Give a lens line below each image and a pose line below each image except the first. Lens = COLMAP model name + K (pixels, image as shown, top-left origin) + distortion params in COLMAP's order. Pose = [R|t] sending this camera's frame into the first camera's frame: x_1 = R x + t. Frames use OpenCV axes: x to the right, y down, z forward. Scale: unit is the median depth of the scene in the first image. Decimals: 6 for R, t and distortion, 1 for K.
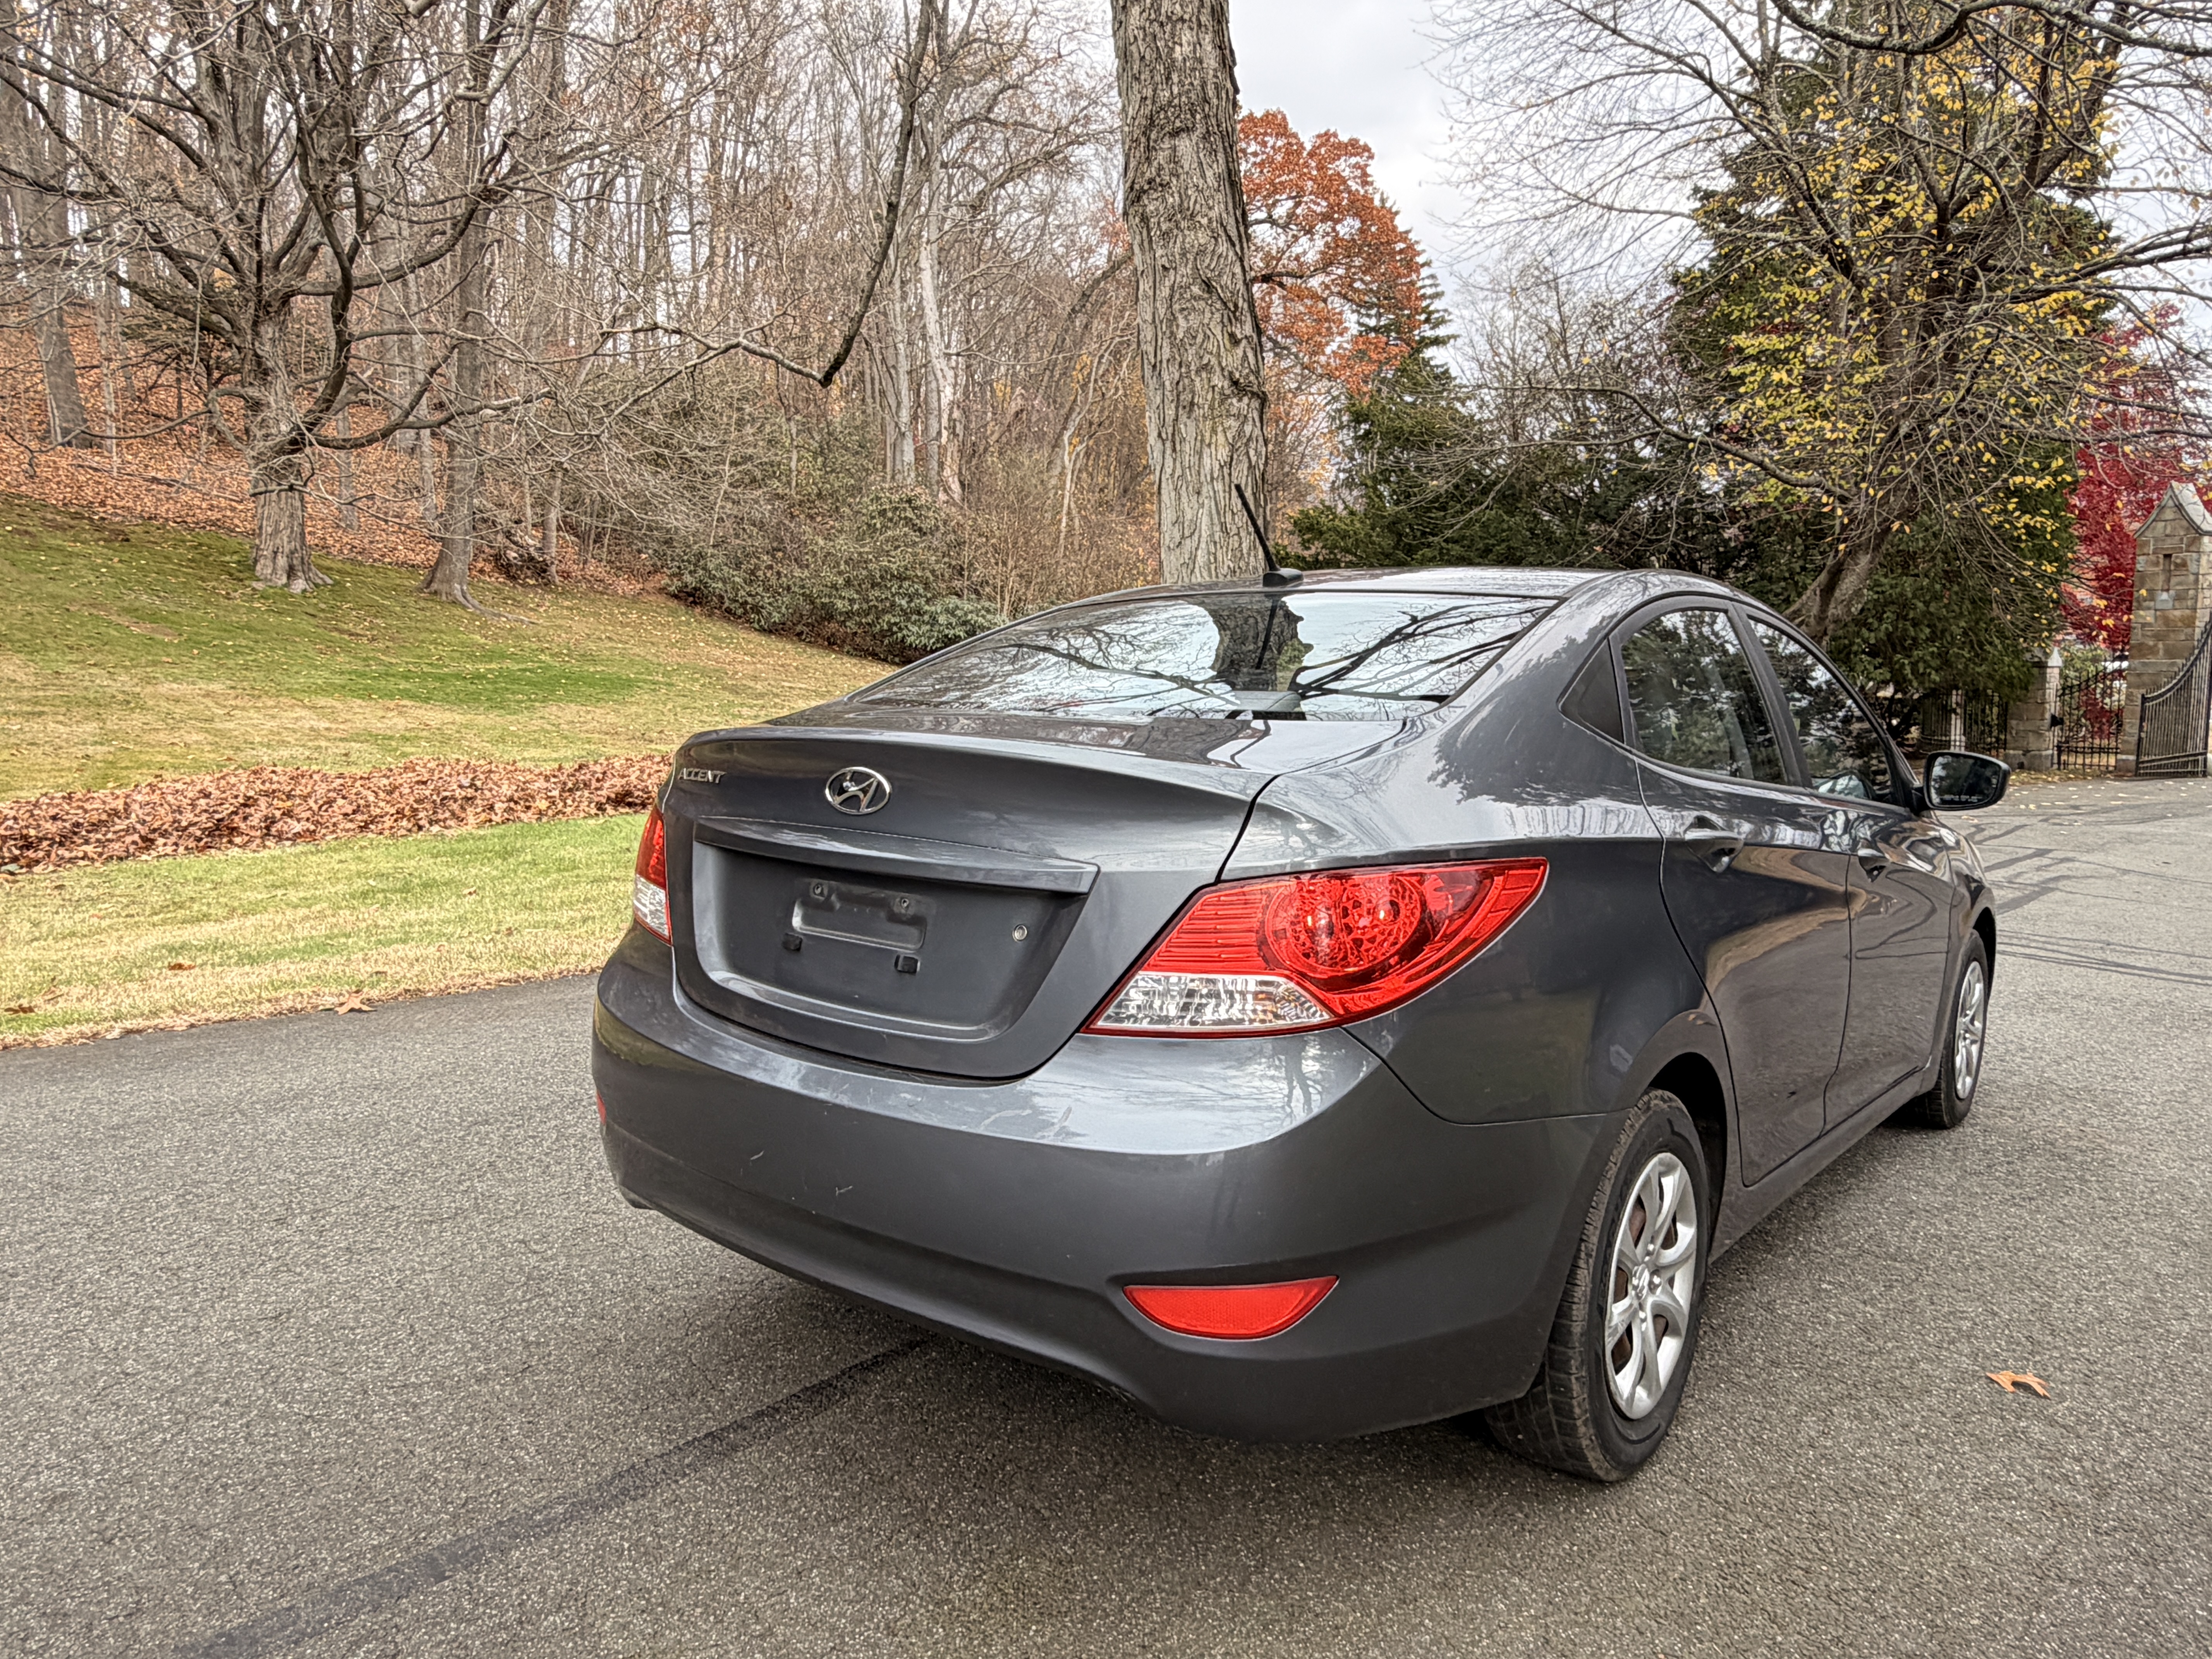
lens RADIAL K [[1470.3, 0, 1107.9], [0, 1470.3, 827.9], [0, 0, 1]] dist [0.000320, 0.000771]
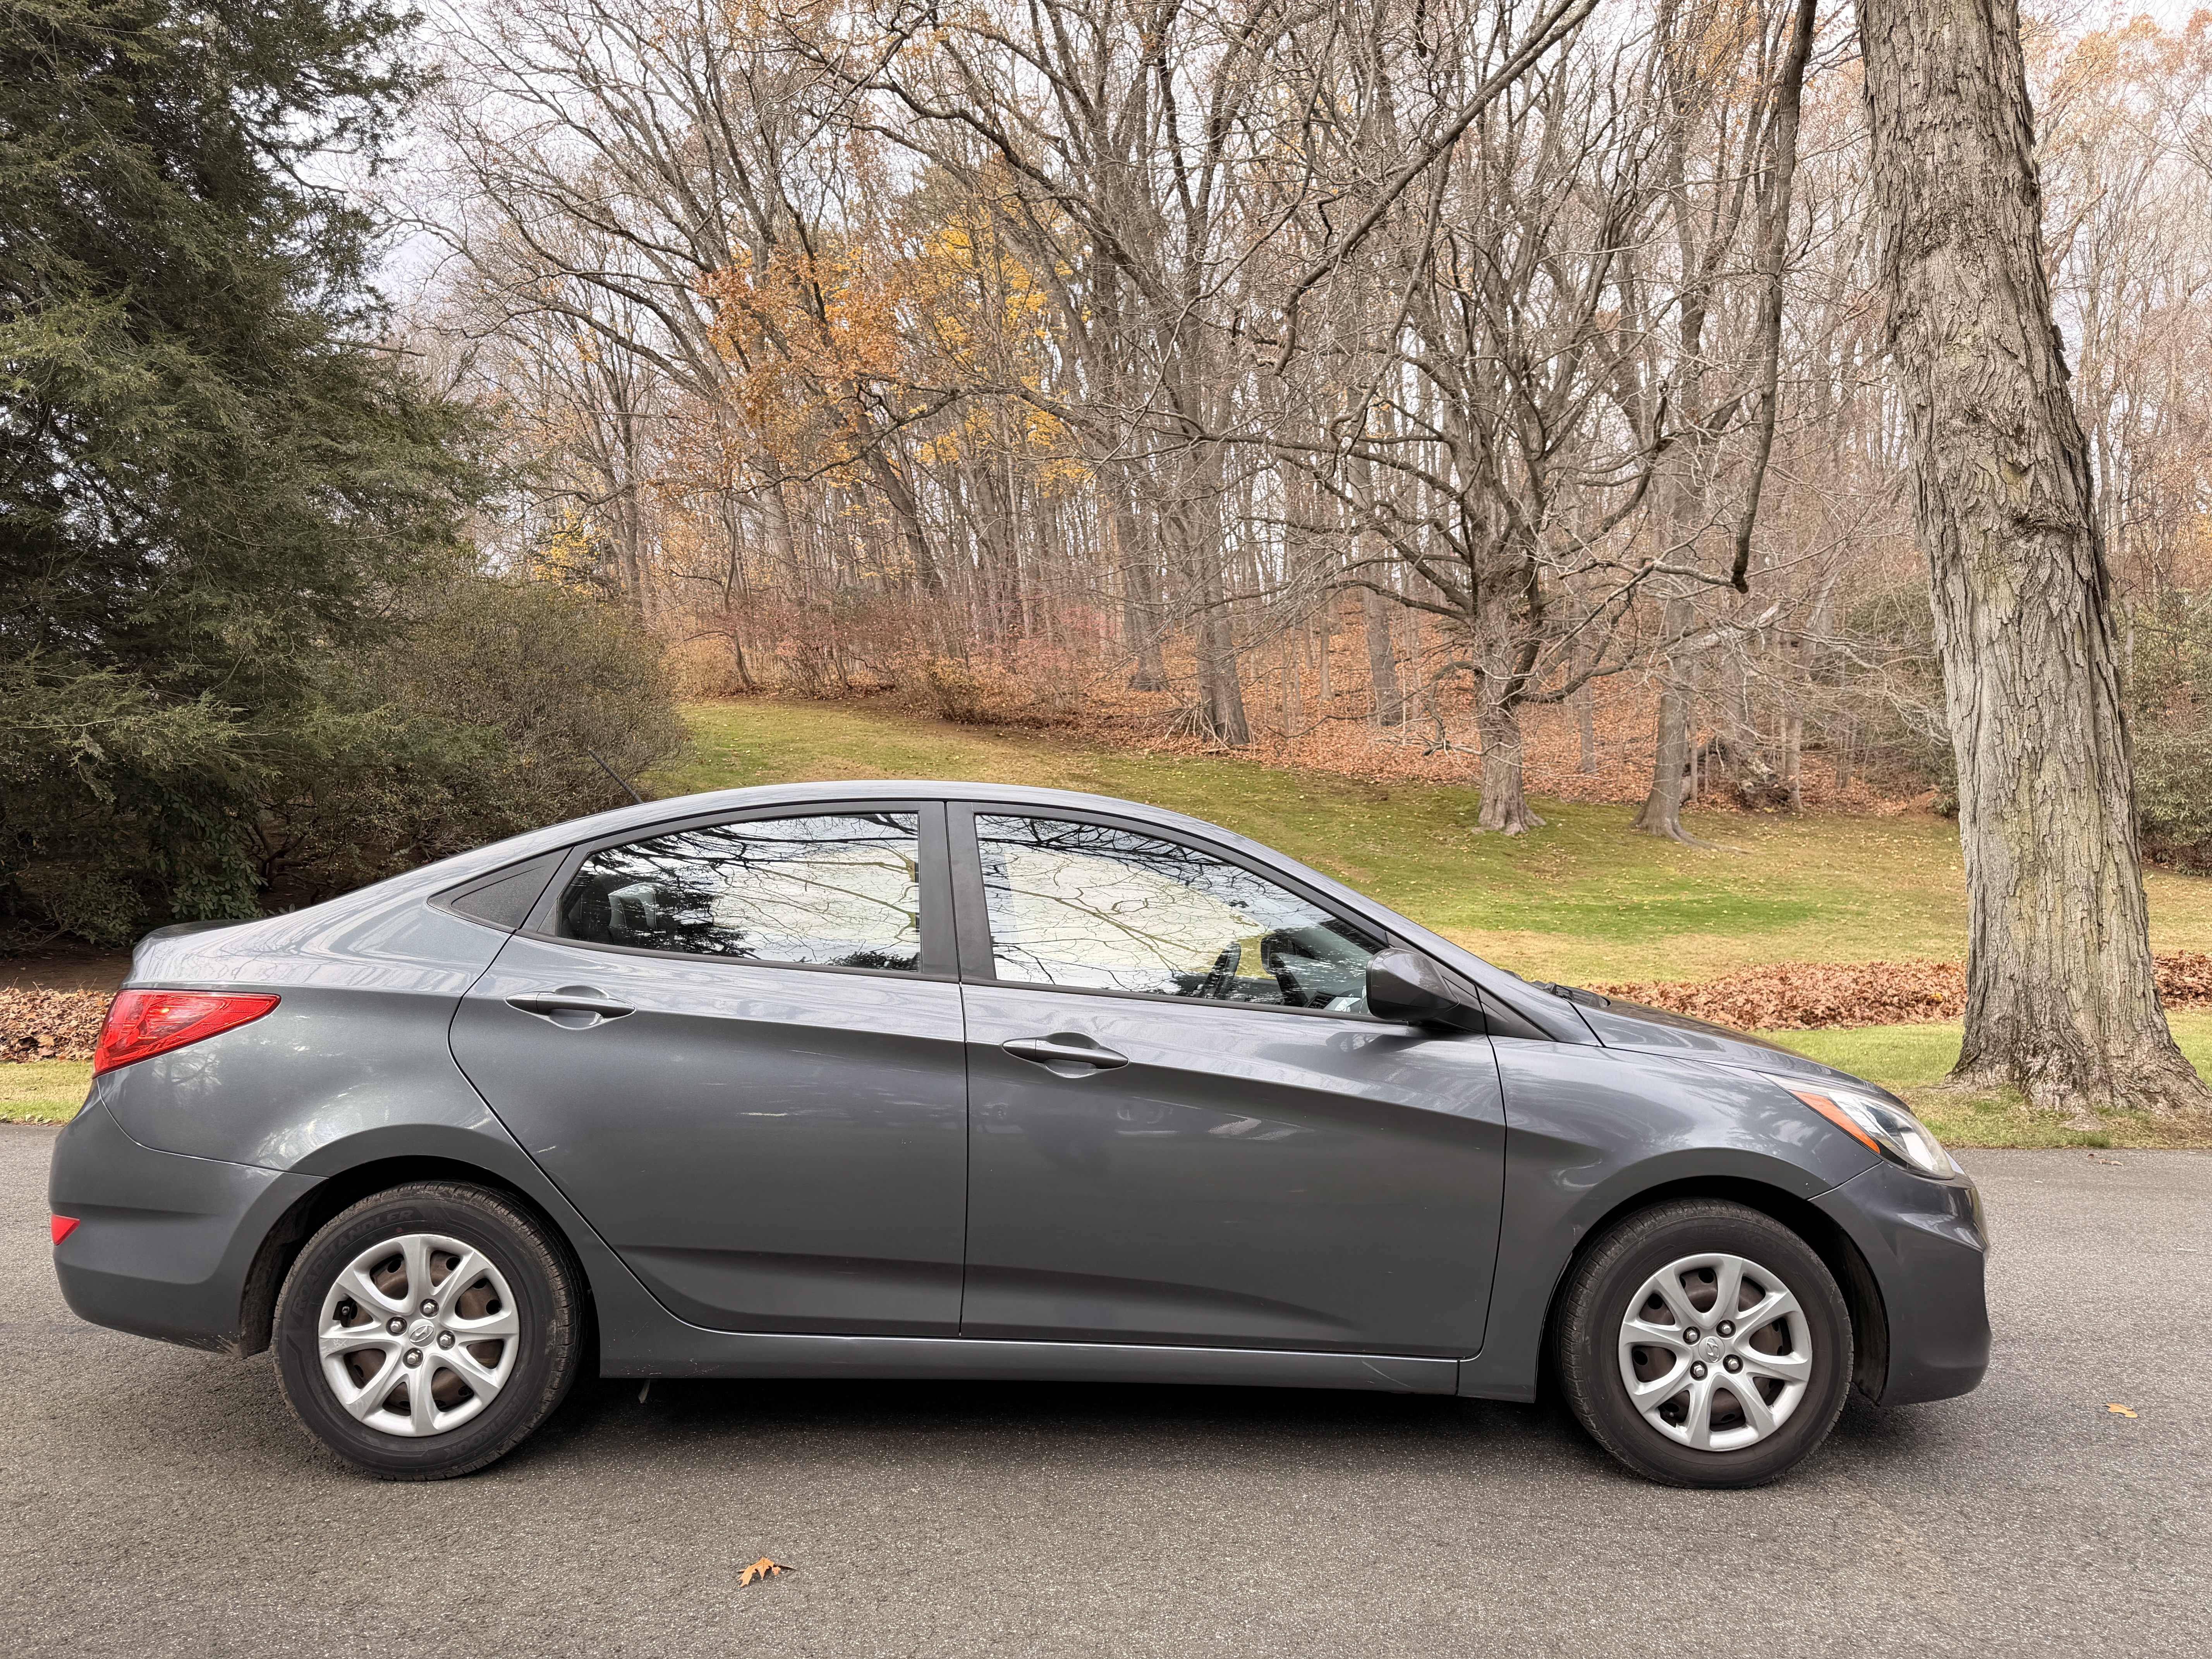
lens RADIAL K [[1561.1, 0, 1117.4], [0, 1561.1, 837.8], [0, 0, 1]] dist [-0.004814, -0.005565]
pose [[0.646547, -0.052247, -0.761083, 0.401946], [-0.062120, 0.990733, -0.120784, 0.000296], [0.760341, 0.125371, 0.637310, 0.110576]]
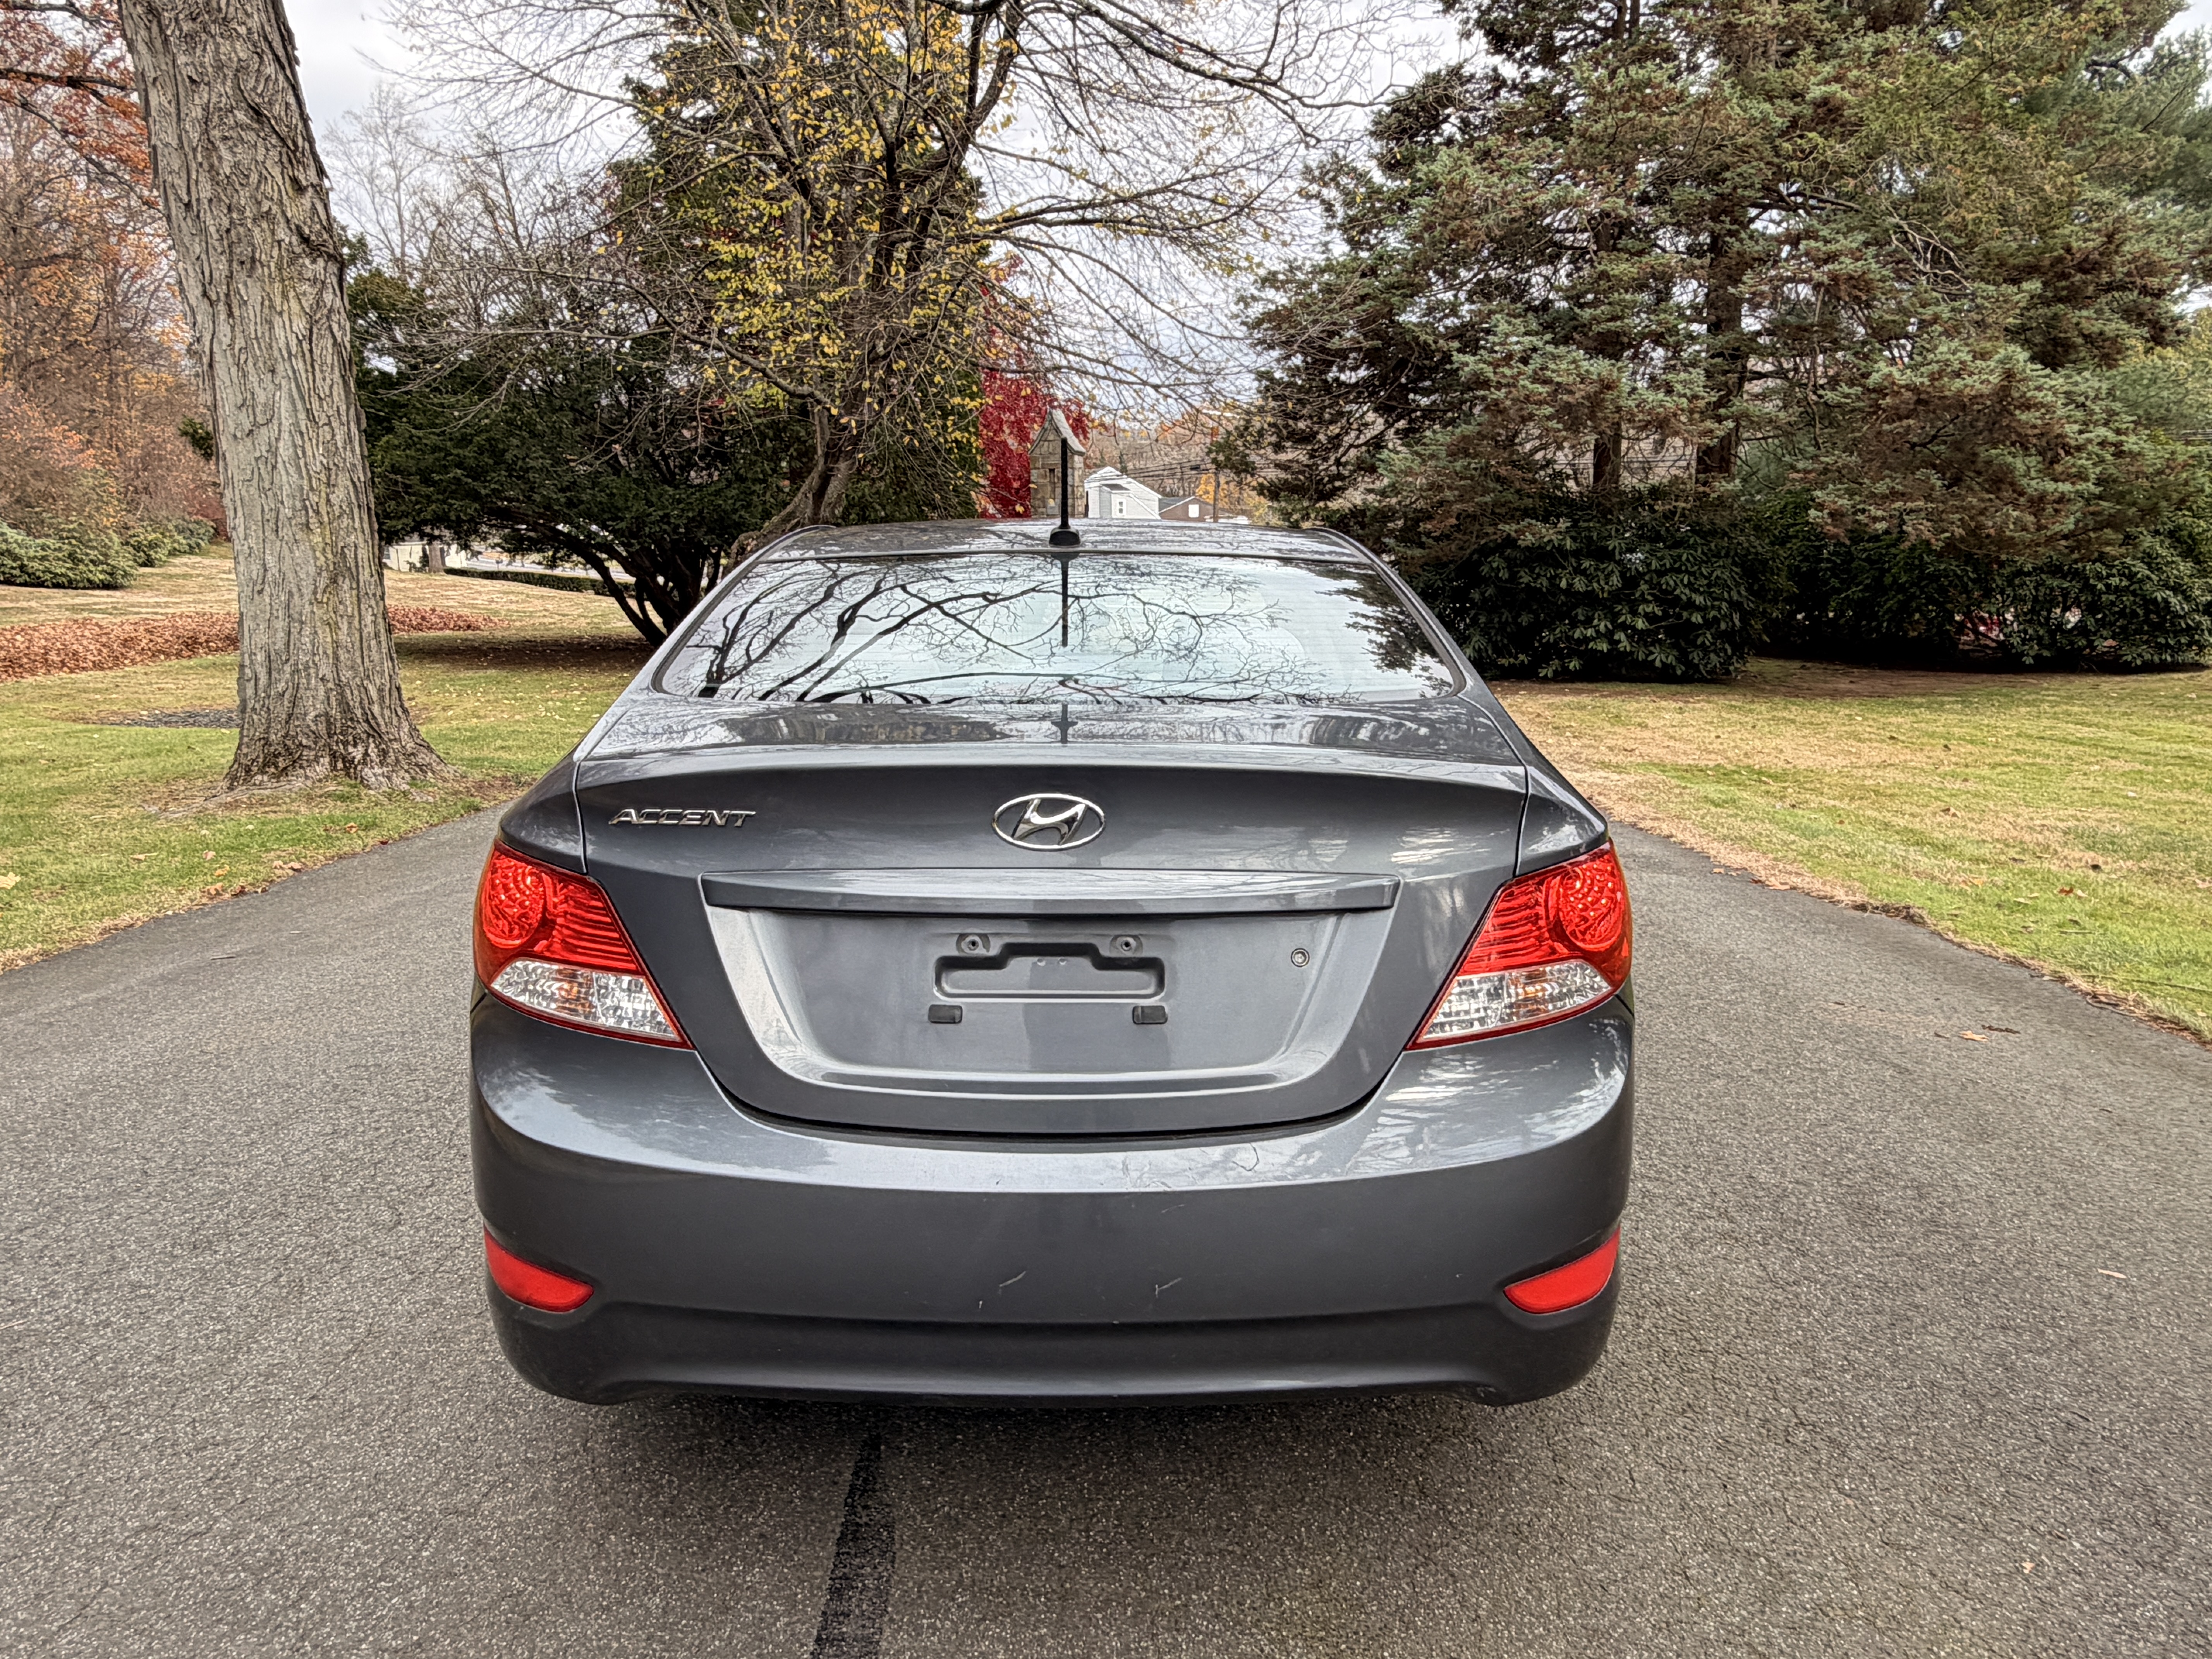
lens RADIAL K [[1470.3, 0, 1096.2], [0, 1470.3, 821.9], [0, 0, 1]] dist [0.000320, 0.000771]
pose [[0.777419, -0.116371, 0.618125, -0.118641], [0.075131, 0.992881, 0.092432, -0.017908], [-0.624480, -0.025418, 0.780627, 0.059182]]
